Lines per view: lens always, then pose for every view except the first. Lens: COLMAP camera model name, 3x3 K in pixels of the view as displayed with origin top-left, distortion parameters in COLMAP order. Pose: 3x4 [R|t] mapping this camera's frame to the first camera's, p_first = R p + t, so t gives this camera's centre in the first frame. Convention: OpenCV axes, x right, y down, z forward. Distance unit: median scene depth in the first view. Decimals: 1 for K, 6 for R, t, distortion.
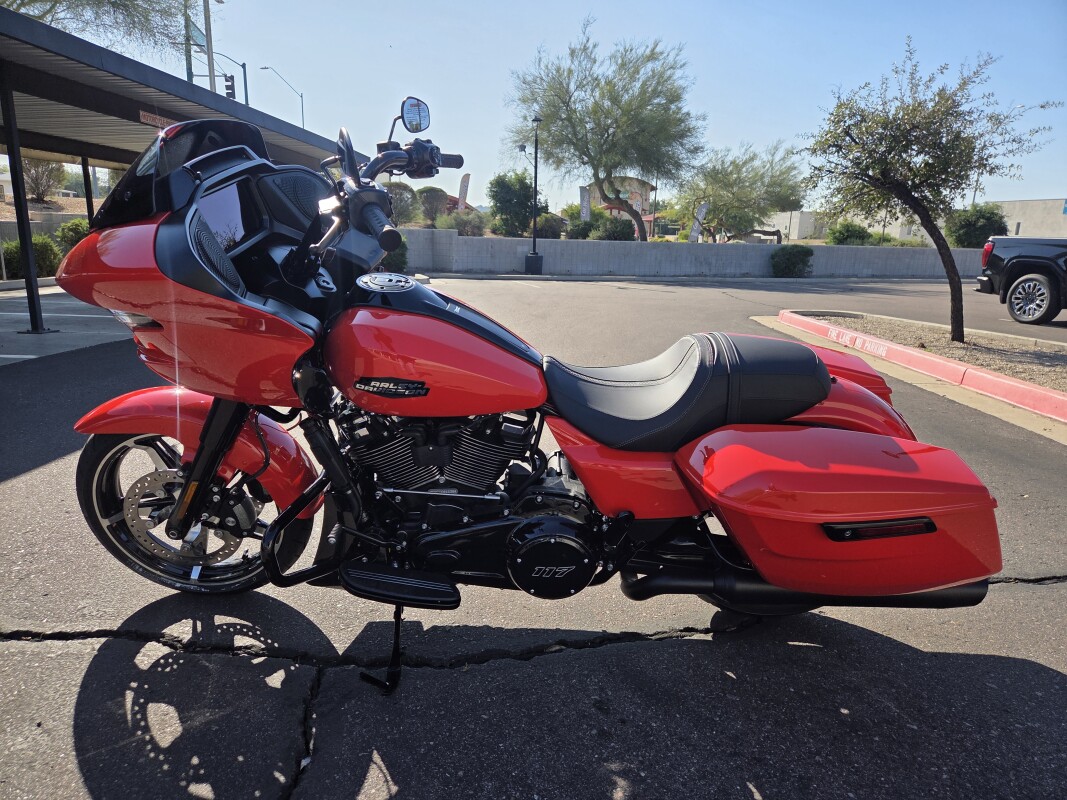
lens RADIAL K [[721.4, 0, 534.3], [0, 721.4, 399.6], [0, 0, 1]] dist [0.024896, -0.014073]
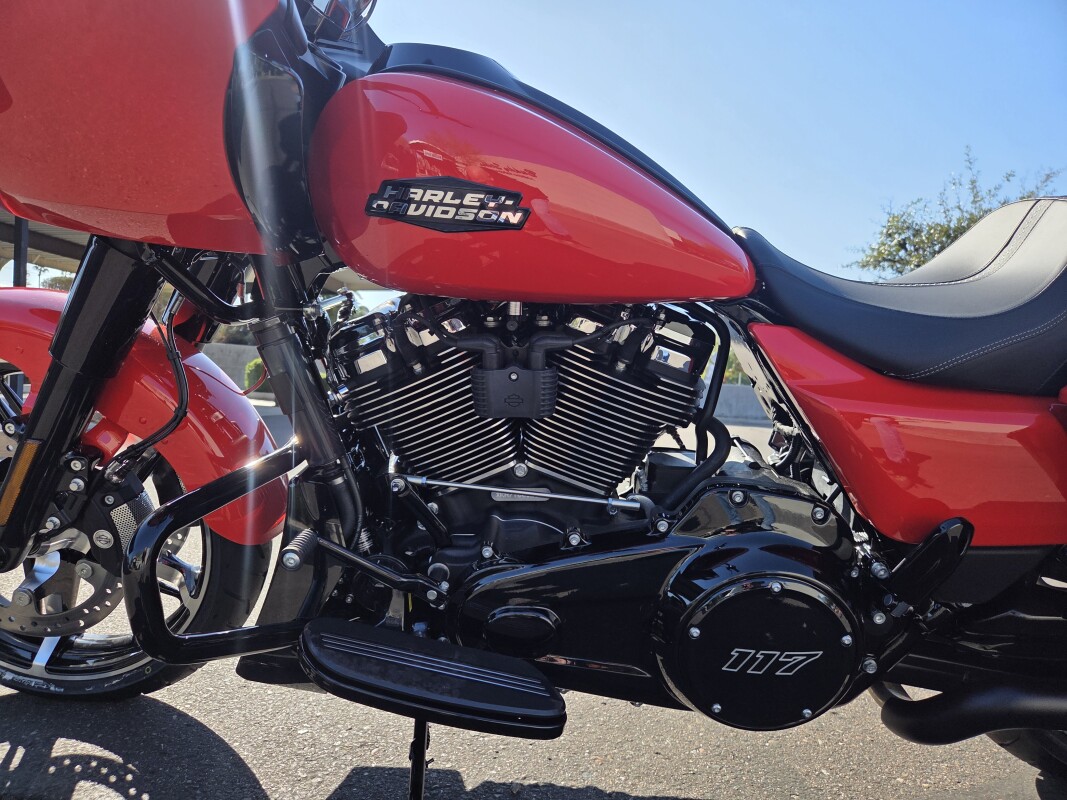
lens RADIAL K [[721.4, 0, 509.7], [0, 721.4, 410.6], [0, 0, 1]] dist [0.024896, -0.014073]
pose [[0.998685, 0.030205, -0.041428, -0.116361], [-0.037652, 0.980521, -0.192770, 0.169087], [0.034799, 0.194076, 0.980369, 0.496088]]
